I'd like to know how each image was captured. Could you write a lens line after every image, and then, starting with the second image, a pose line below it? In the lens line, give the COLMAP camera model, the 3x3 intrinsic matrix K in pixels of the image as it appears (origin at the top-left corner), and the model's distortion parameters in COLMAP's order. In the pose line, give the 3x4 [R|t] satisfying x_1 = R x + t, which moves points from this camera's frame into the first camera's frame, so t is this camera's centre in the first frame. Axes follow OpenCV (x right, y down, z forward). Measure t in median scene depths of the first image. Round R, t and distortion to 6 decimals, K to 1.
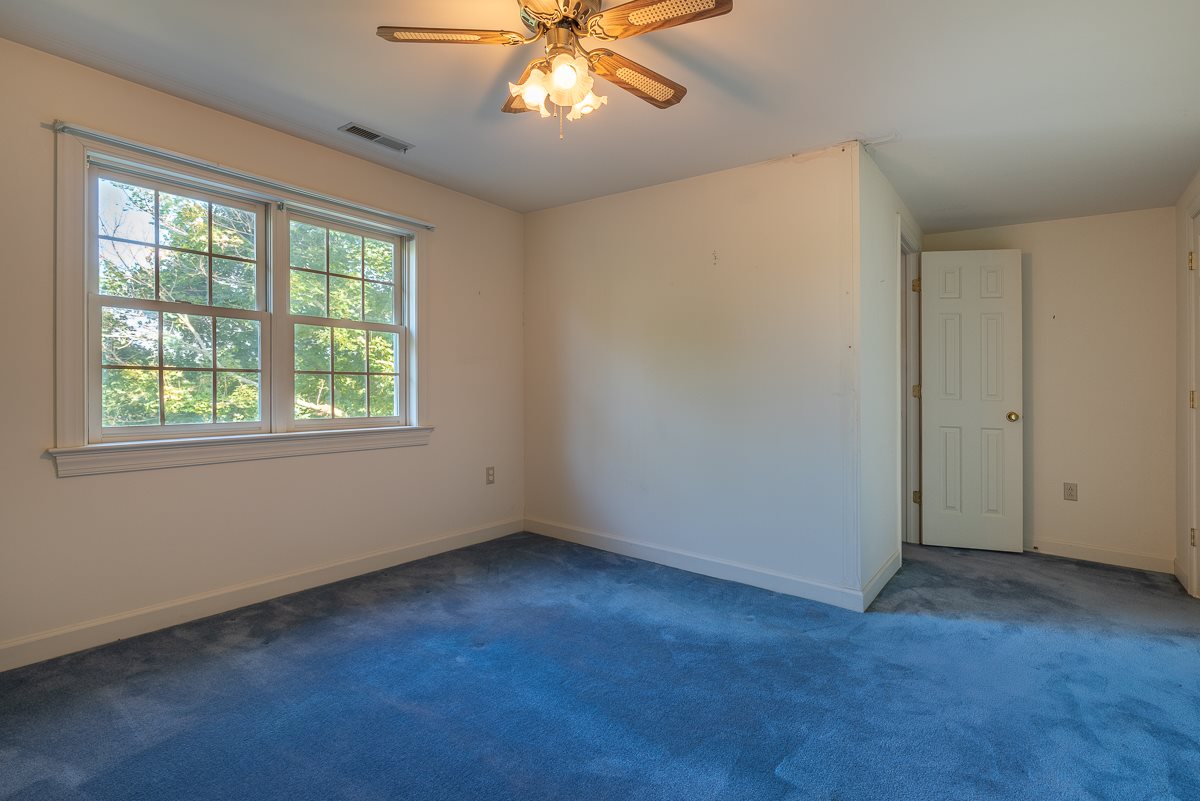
lens RADIAL K [[603.4, 0, 598.3], [0, 603.4, 372.5], [0, 0, 1]] dist [-0.000068, 0.000022]
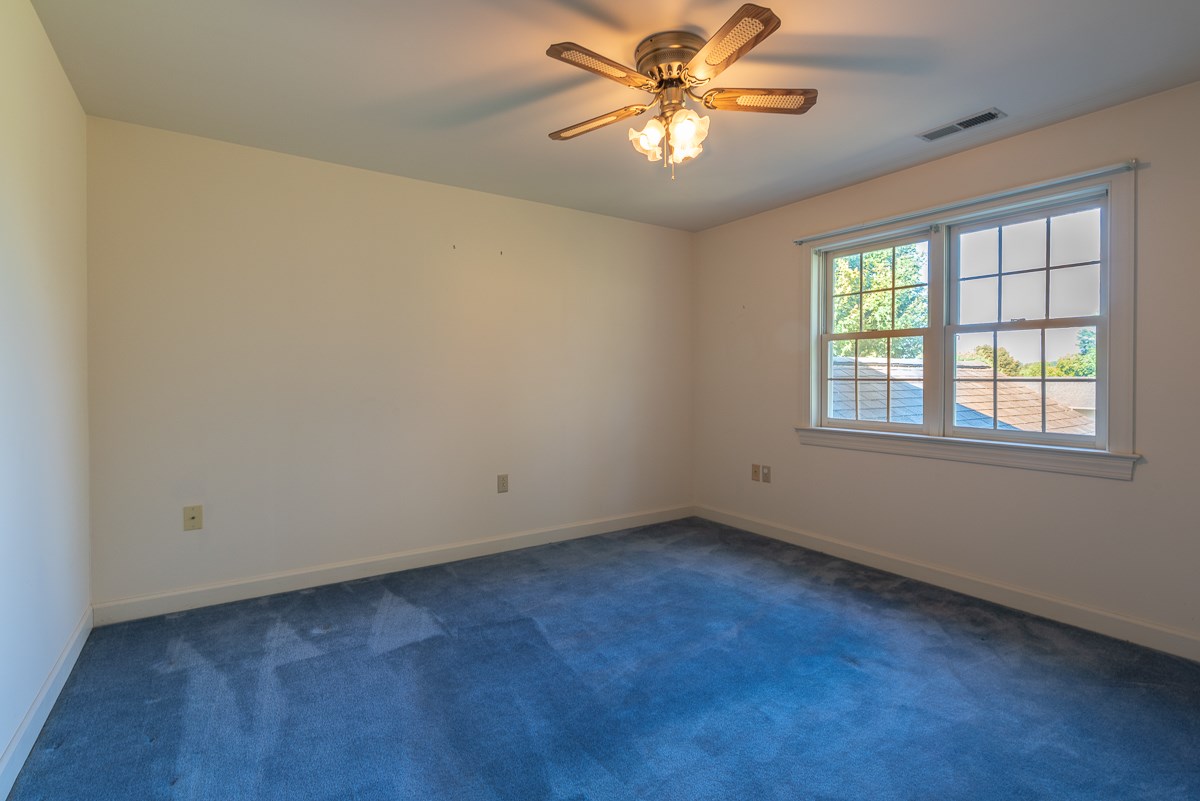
lens RADIAL K [[570.5, 0, 597.5], [0, 570.5, 383.9], [0, 0, 1]] dist [-0.001528, -0.000260]
pose [[-0.346562, -0.013850, -0.937925, 0.690705], [0.000143, 0.999890, -0.014818, 0.023077], [0.938027, -0.005270, -0.346522, 0.829520]]
